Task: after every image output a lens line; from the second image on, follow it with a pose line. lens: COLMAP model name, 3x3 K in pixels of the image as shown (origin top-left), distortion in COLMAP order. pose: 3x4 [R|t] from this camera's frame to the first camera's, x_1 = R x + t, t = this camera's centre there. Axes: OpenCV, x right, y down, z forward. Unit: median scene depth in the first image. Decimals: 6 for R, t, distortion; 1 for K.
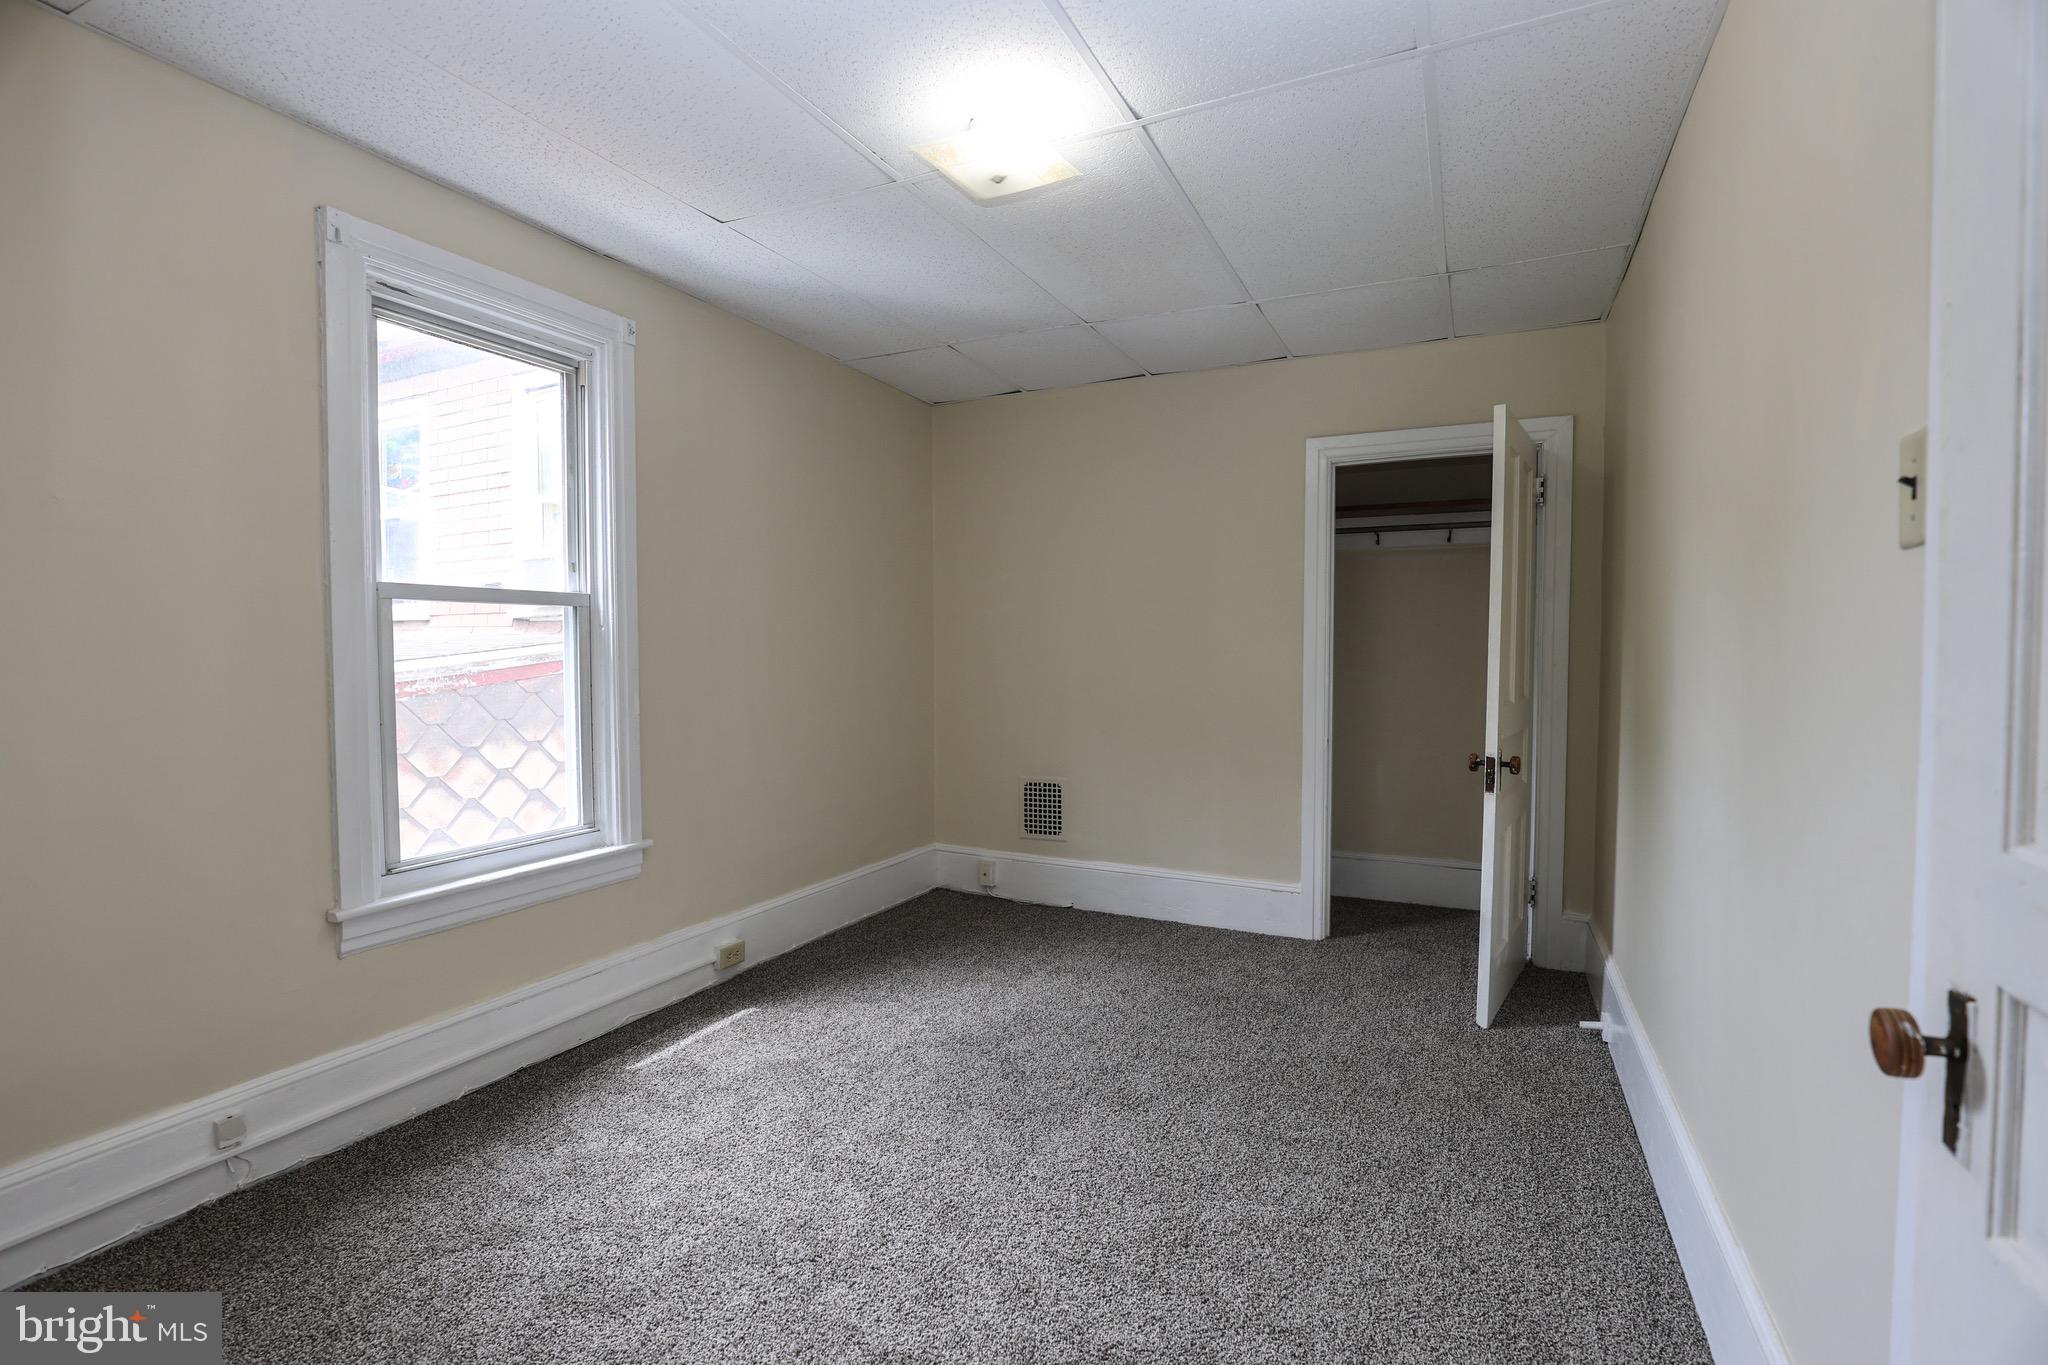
lens RADIAL K [[956.0, 0, 1024.0], [0, 956.0, 682.5], [0, 0, 1]] dist [-0.027919, 0.001315]
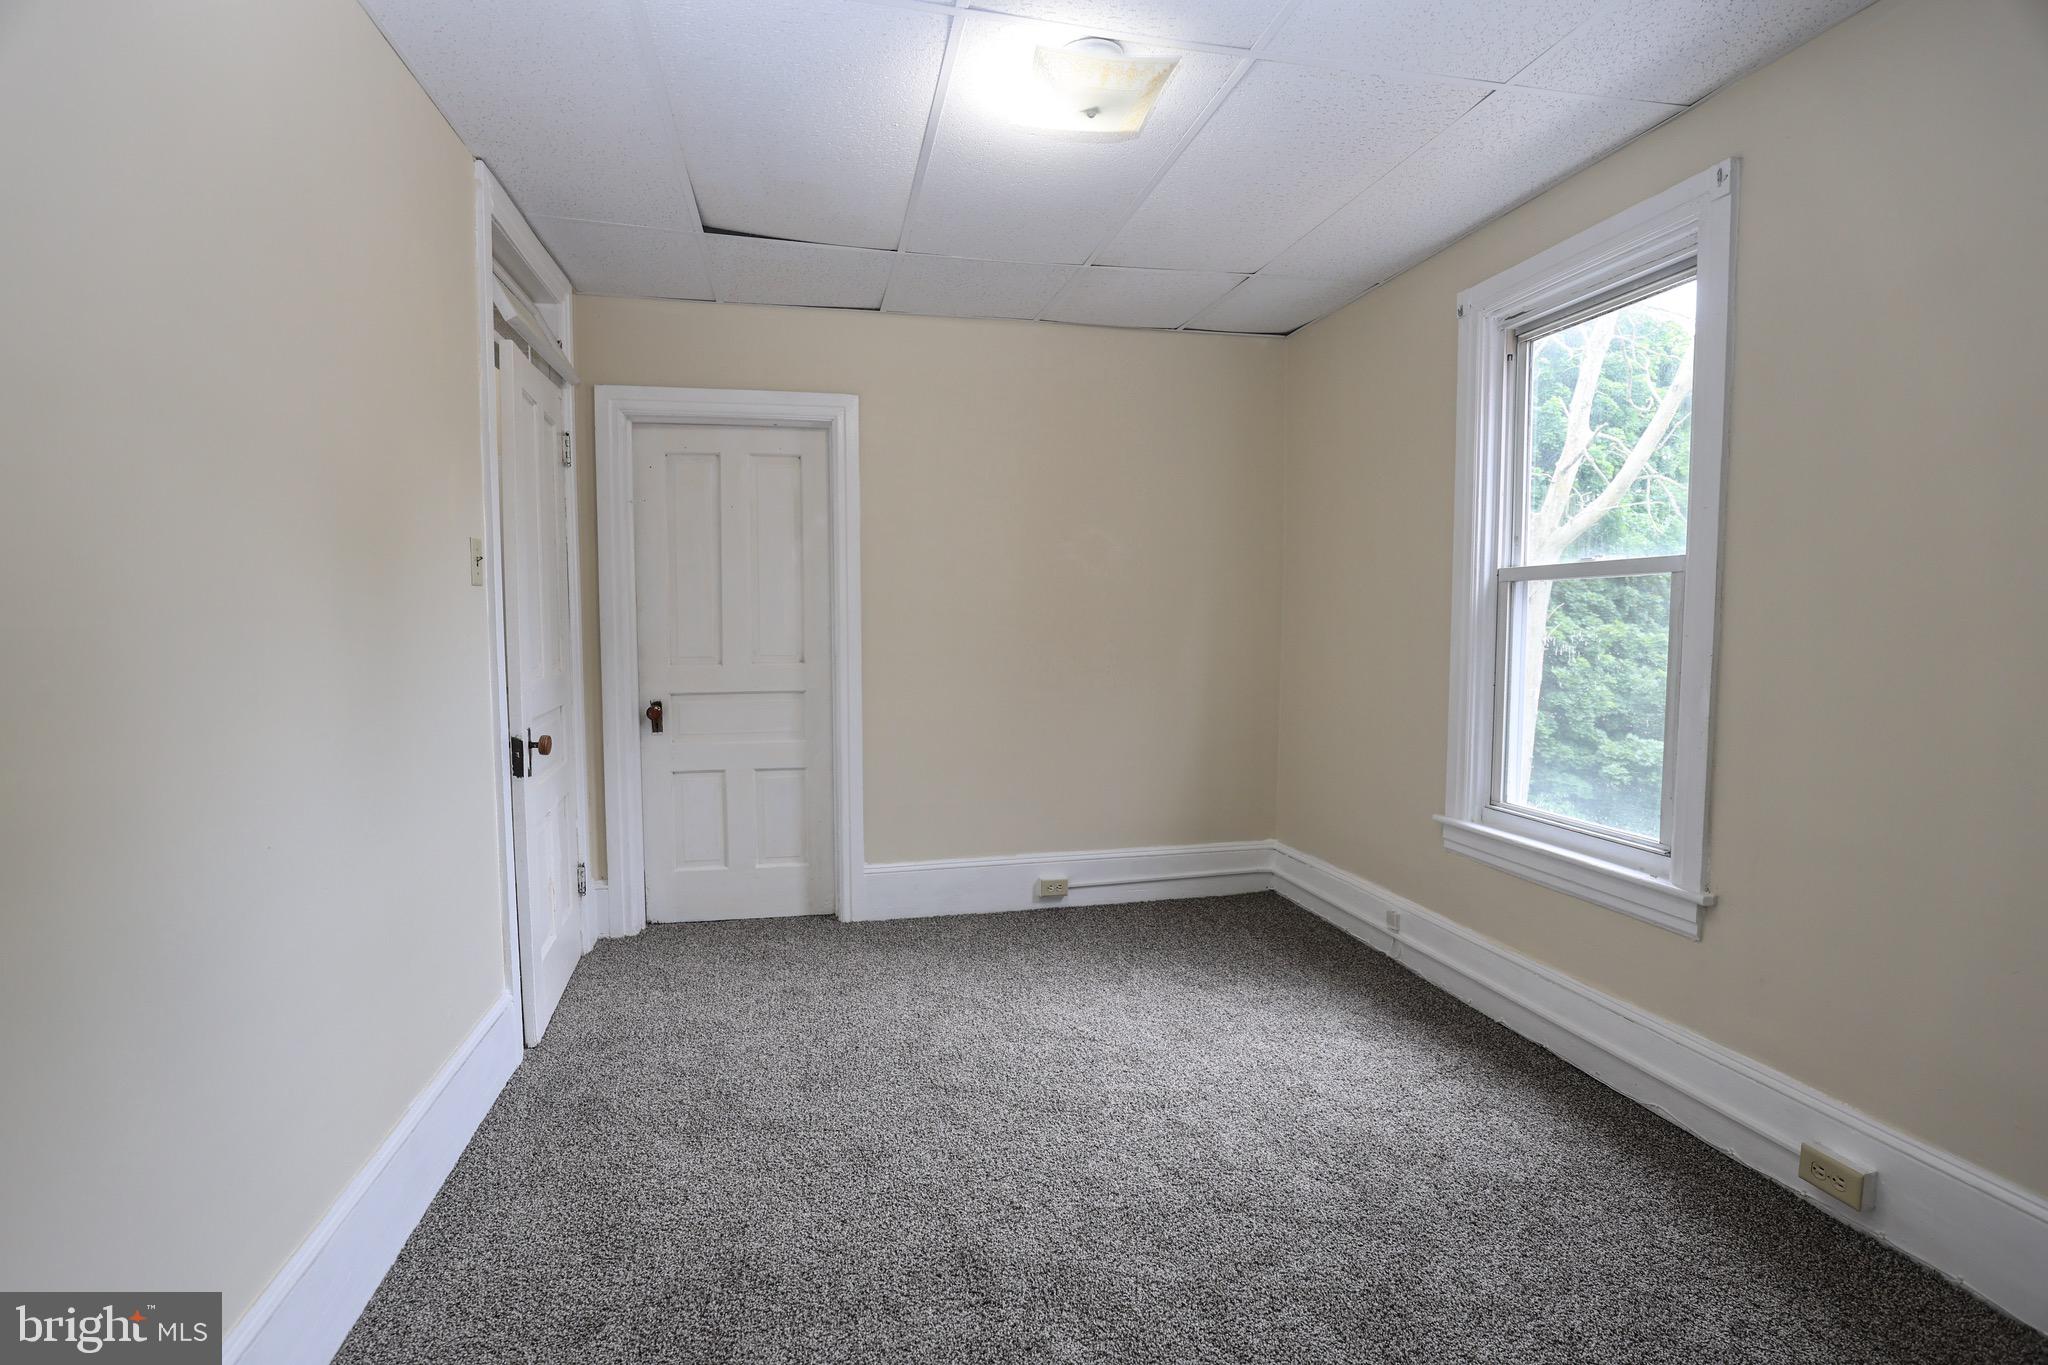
lens RADIAL K [[956.0, 0, 1024.0], [0, 956.0, 682.5], [0, 0, 1]] dist [-0.027919, 0.001315]
pose [[-0.784007, 0.042868, -0.619270, 0.534039], [-0.020915, 0.995222, 0.095372, -0.060694], [0.620399, 0.087725, -0.779365, 1.508376]]
